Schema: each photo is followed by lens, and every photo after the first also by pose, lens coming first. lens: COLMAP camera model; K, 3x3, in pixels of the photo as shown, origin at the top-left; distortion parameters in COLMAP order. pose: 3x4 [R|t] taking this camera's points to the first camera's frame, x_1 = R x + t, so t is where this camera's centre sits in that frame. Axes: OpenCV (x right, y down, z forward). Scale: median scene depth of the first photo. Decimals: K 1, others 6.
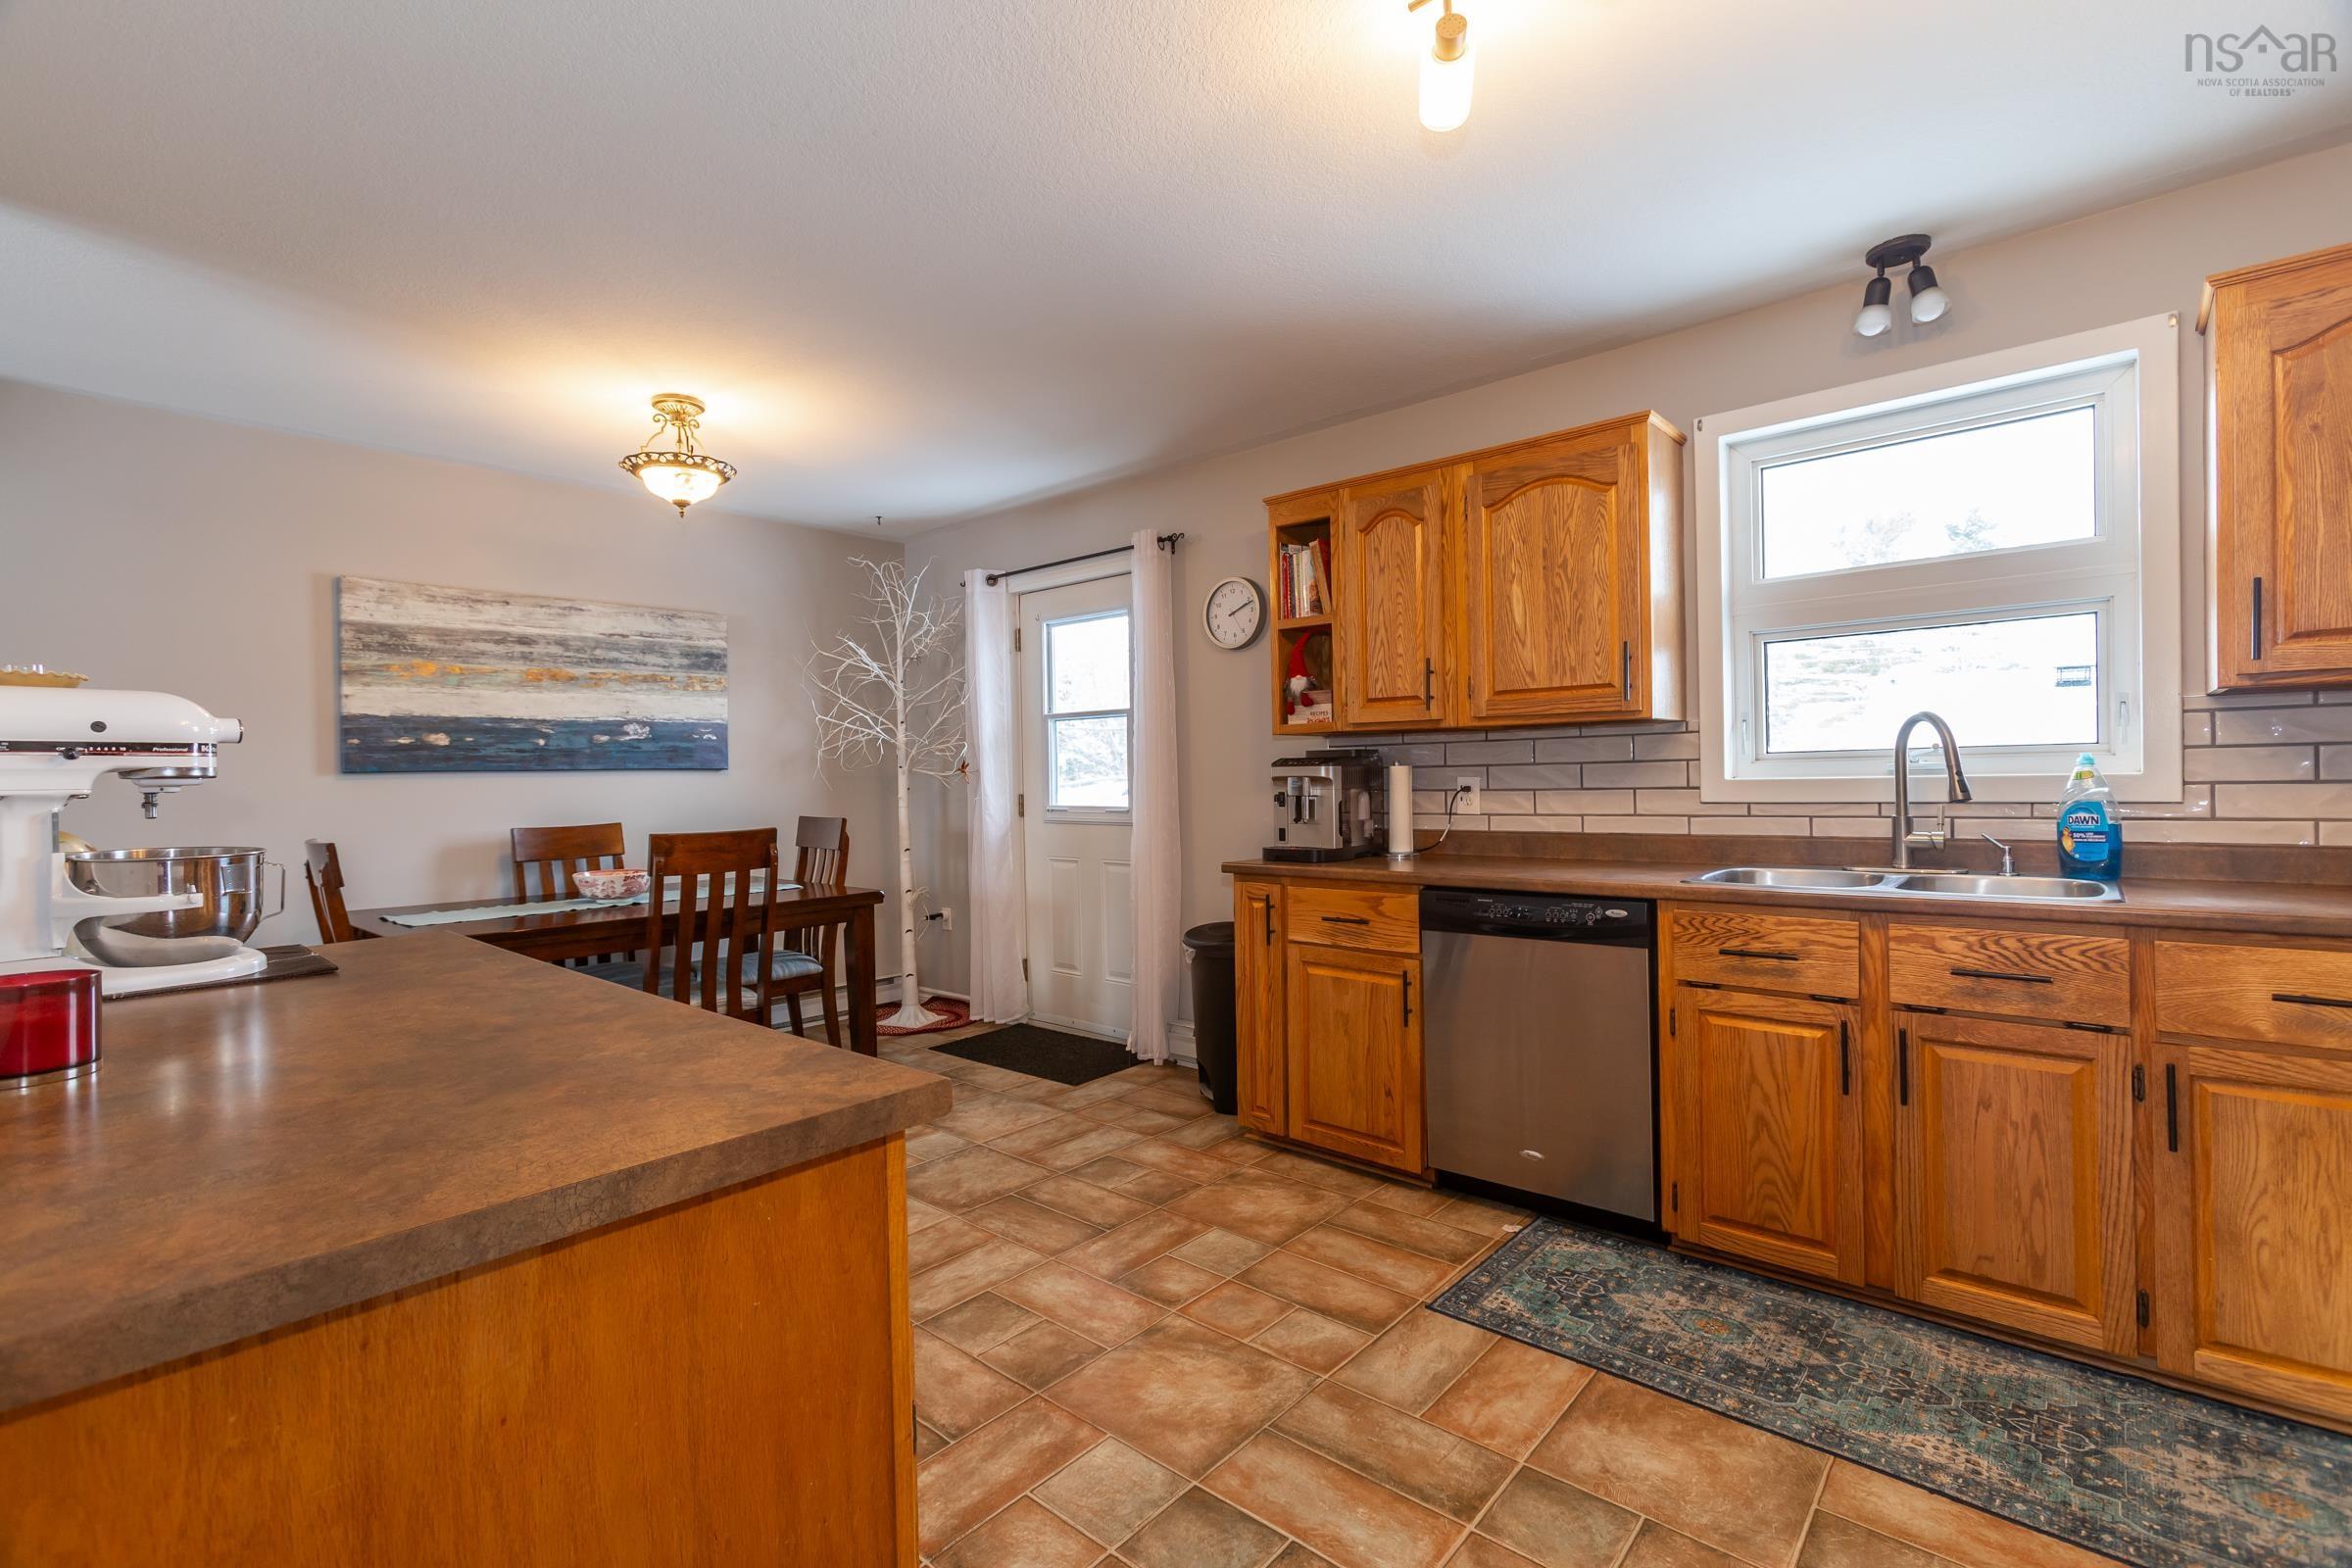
lens RADIAL K [[1037.0, 0, 1170.8], [0, 1037.0, 779.8], [0, 0, 1]] dist [-0.021222, 0.013742]
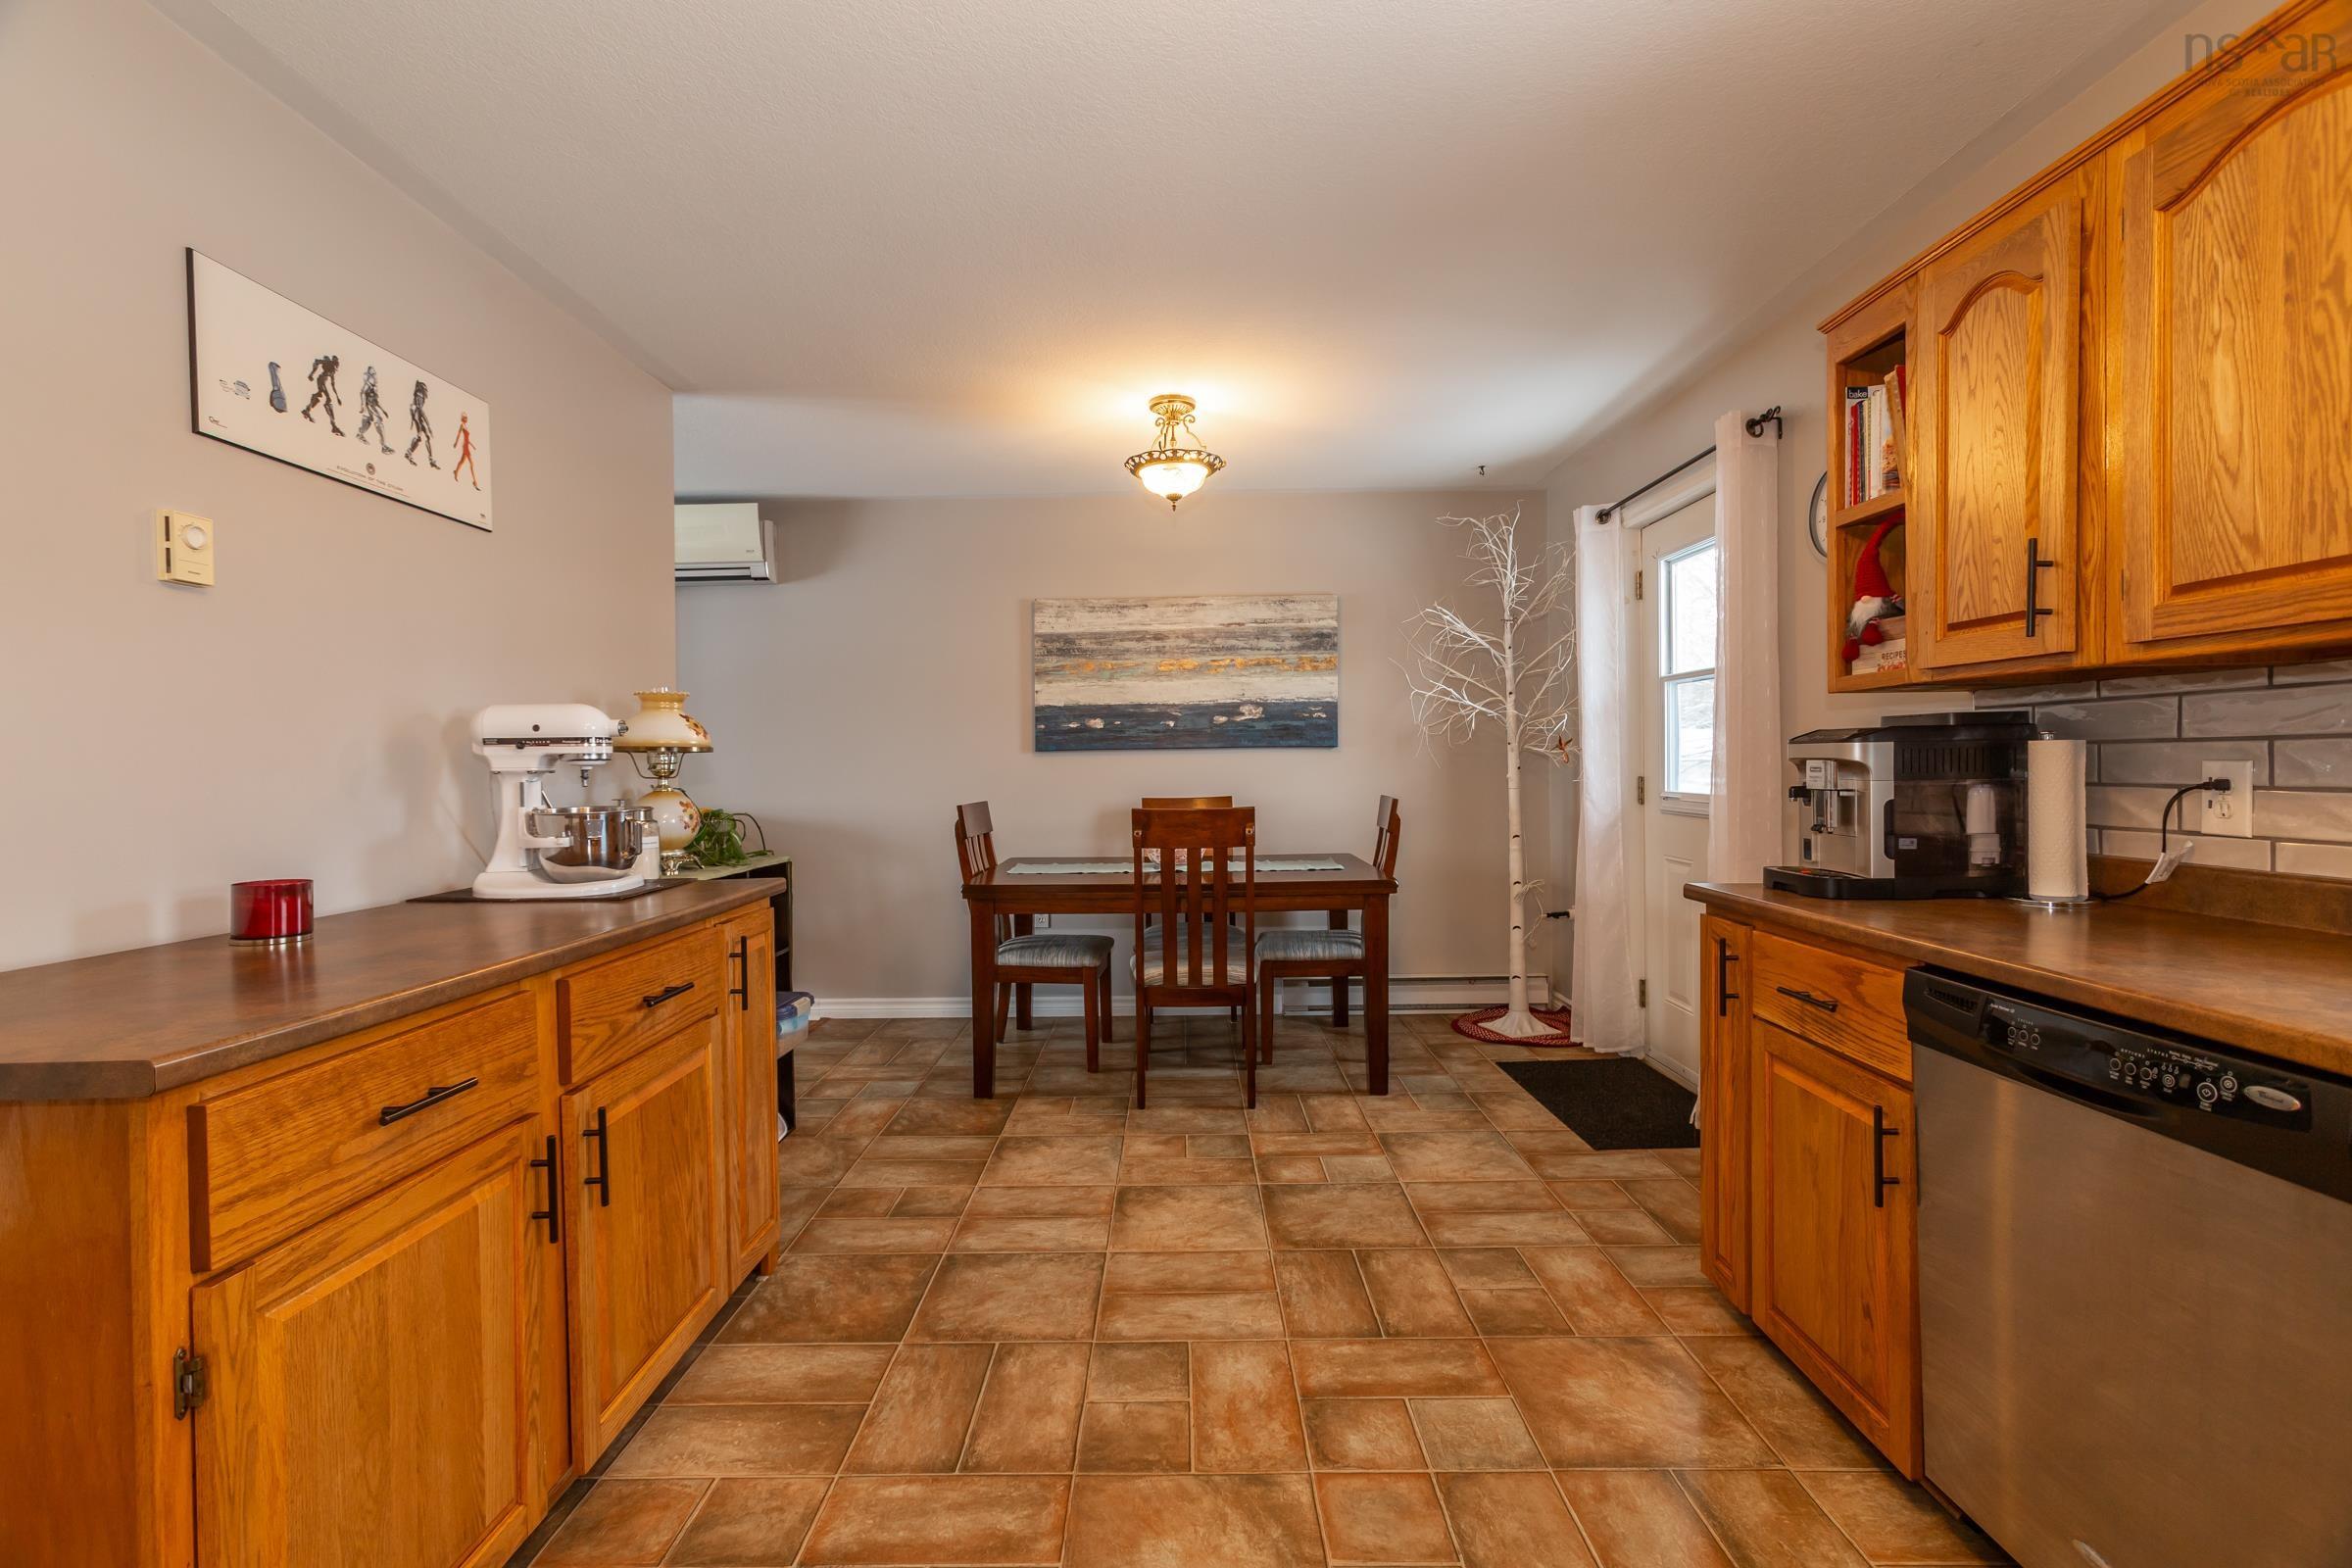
lens RADIAL K [[1040.0, 0, 1177.2], [0, 1040.0, 772.1], [0, 0, 1]] dist [-0.023234, 0.015485]
pose [[0.657943, 0.015787, -0.752903, 0.305653], [-0.001261, 0.999802, 0.019861, -0.006176], [0.753067, -0.012118, 0.657832, 0.268408]]
